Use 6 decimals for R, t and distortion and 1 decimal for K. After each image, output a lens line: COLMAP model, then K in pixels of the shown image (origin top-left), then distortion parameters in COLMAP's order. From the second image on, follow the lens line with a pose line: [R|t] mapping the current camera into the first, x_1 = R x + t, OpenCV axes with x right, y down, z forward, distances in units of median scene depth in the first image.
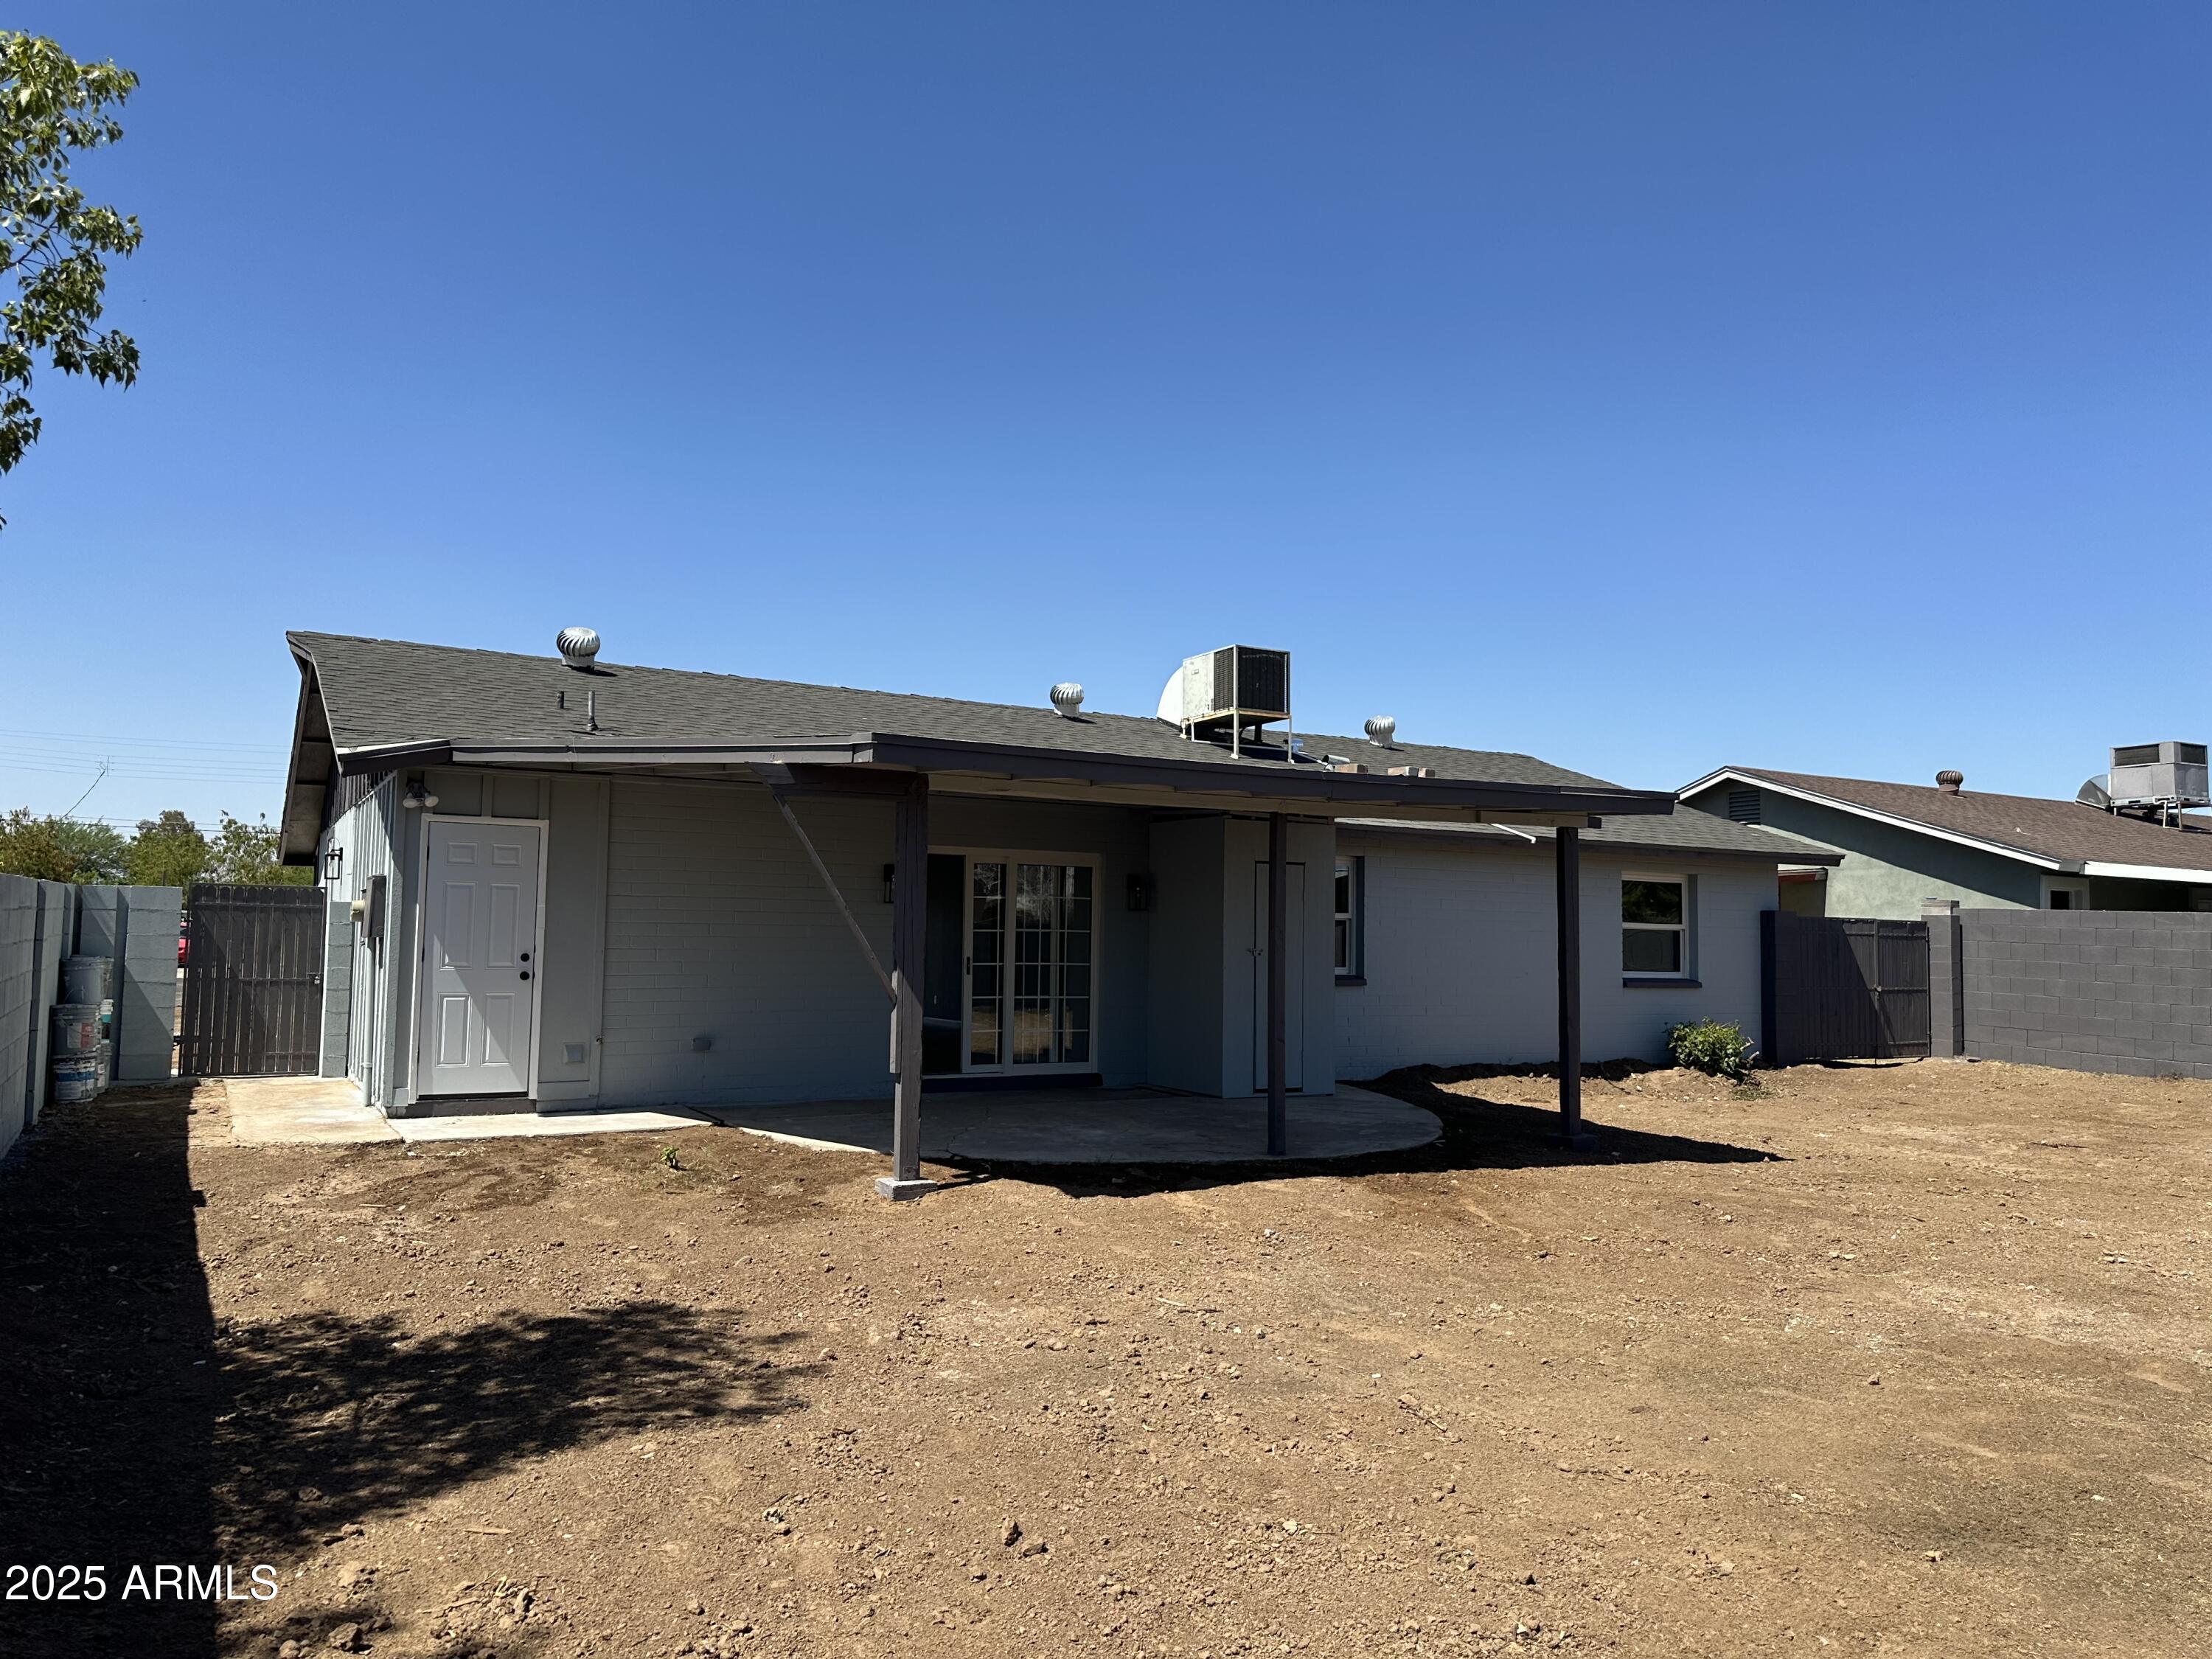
lens RADIAL K [[1567.2, 0, 1109.6], [0, 1567.2, 827.1], [0, 0, 1]] dist [0.137512, 0.002300]
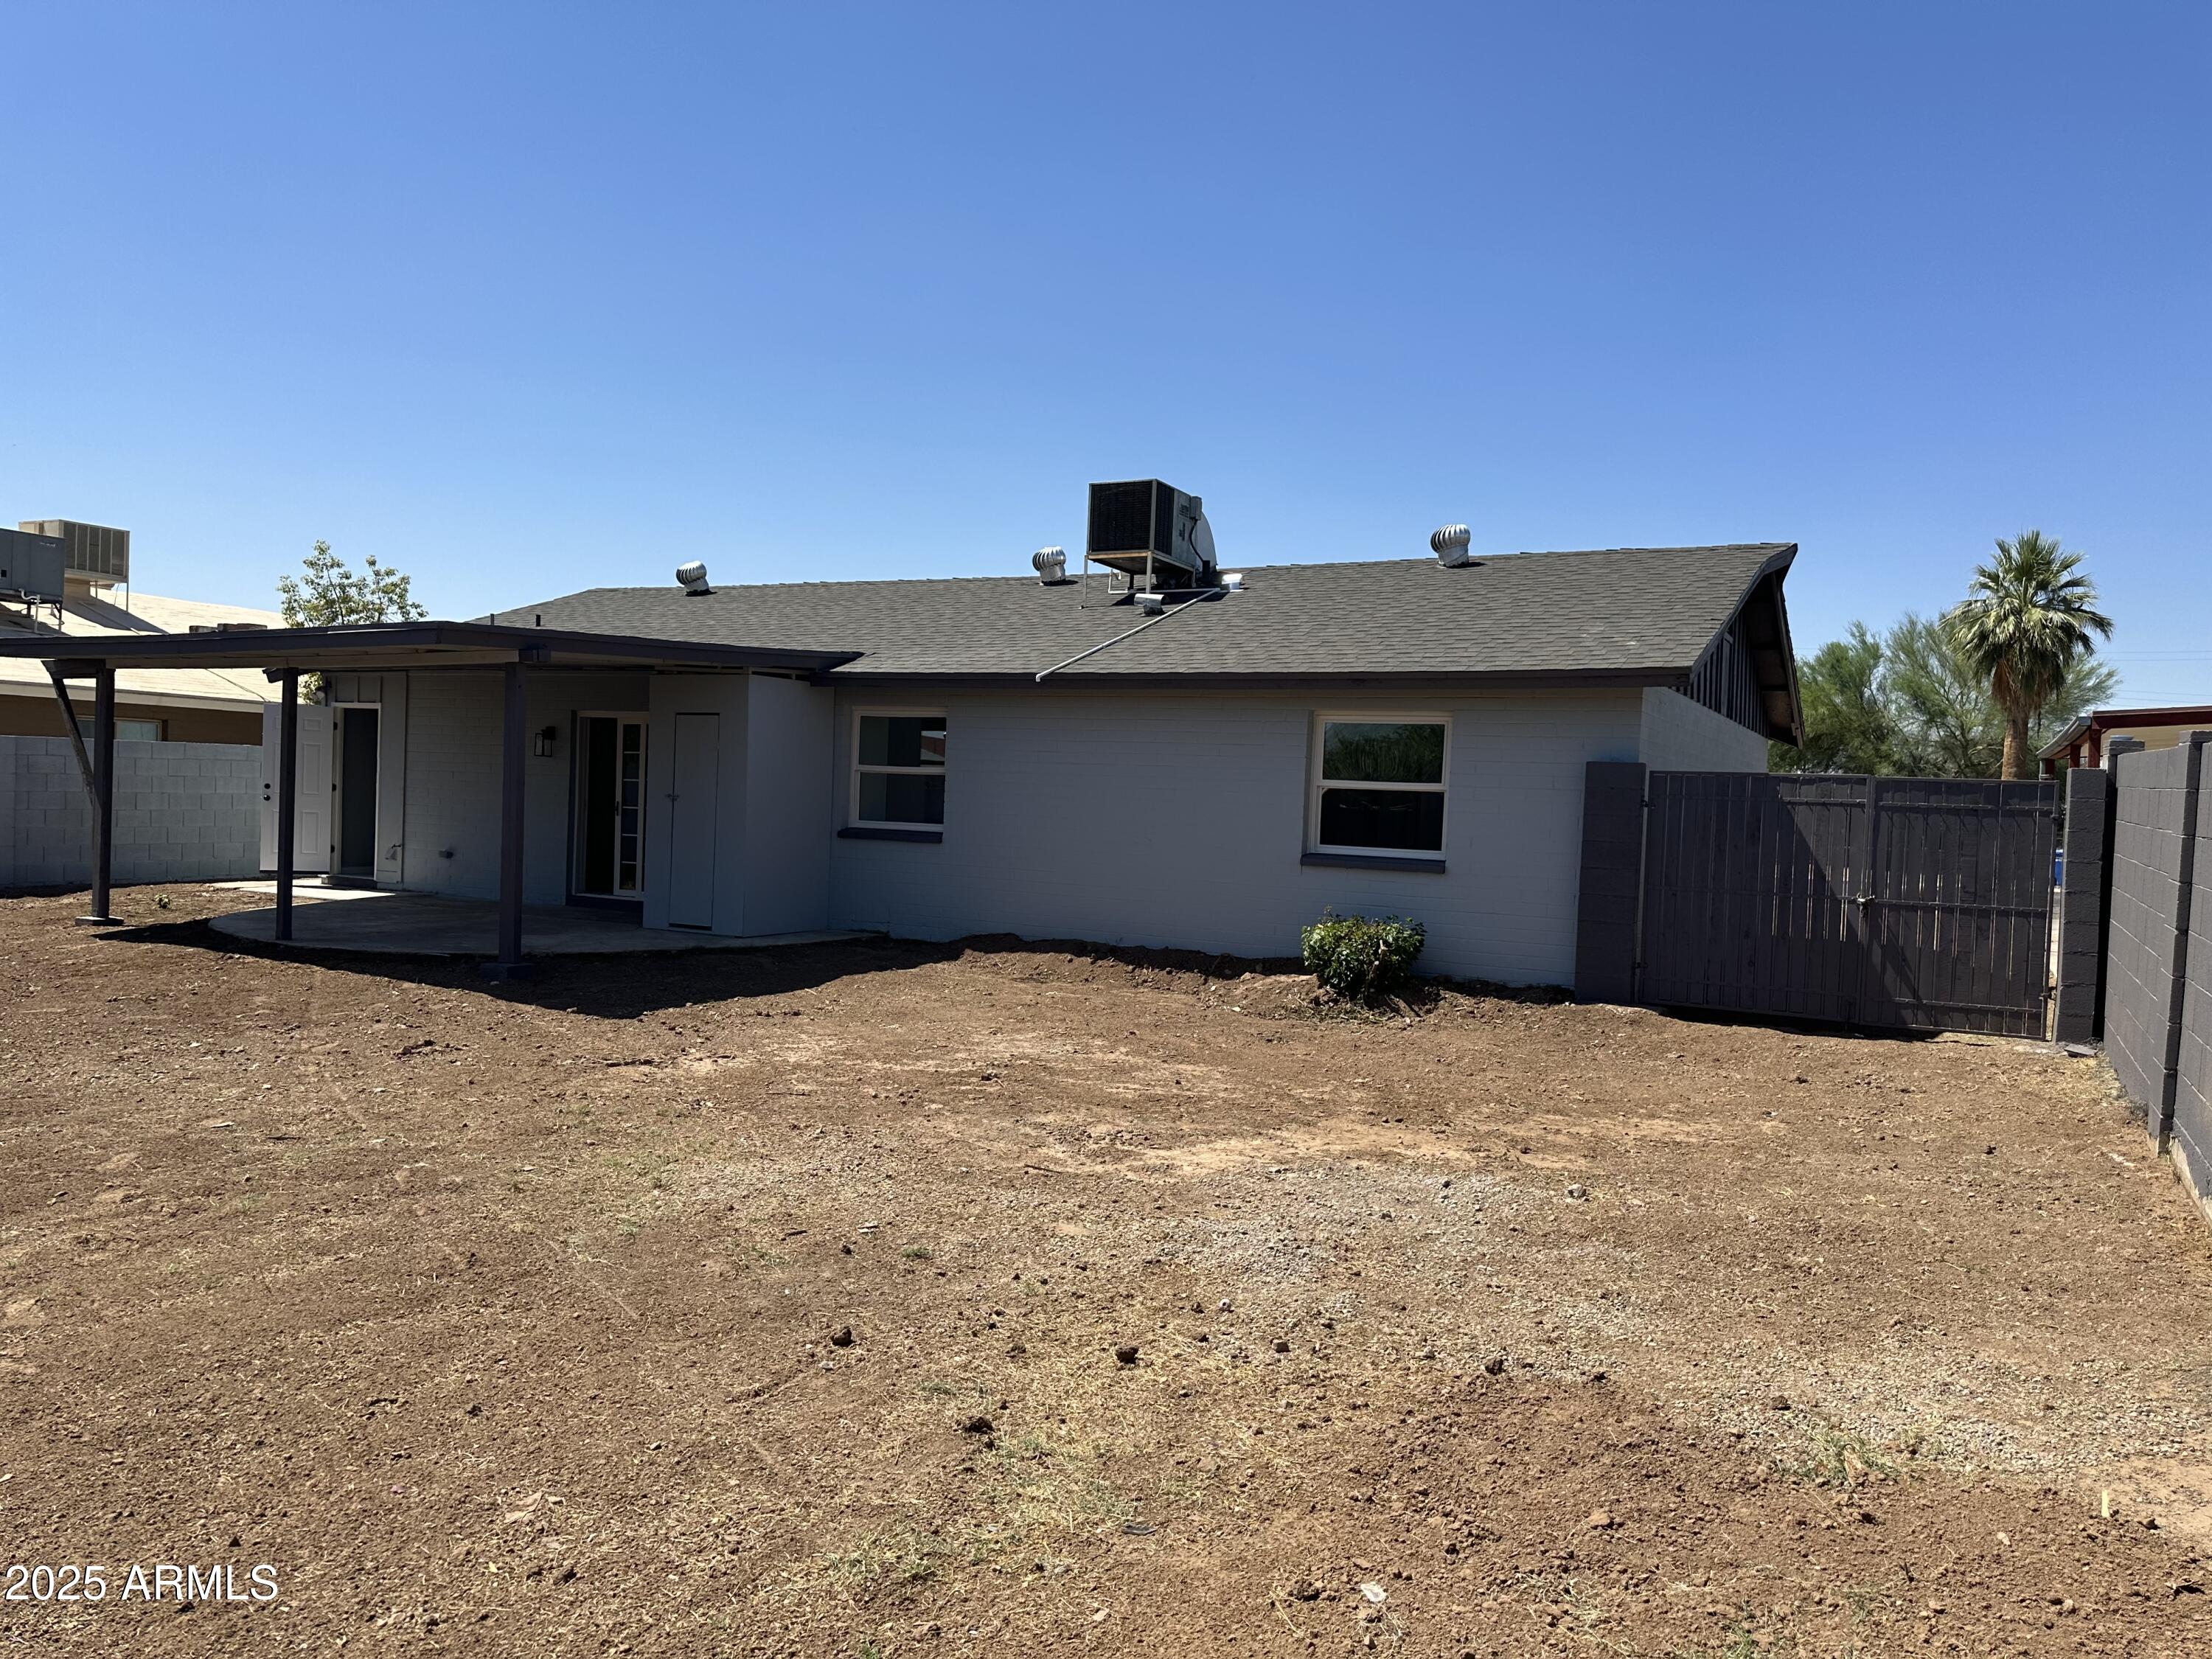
lens RADIAL K [[1567.2, 0, 1110.5], [0, 1567.2, 842.8], [0, 0, 1]] dist [0.137512, 0.002300]
pose [[0.540305, 0.028606, -0.840983, 0.967490], [0.028318, 0.998238, 0.052148, 0.051542], [0.840993, -0.051991, 0.538542, 0.552234]]
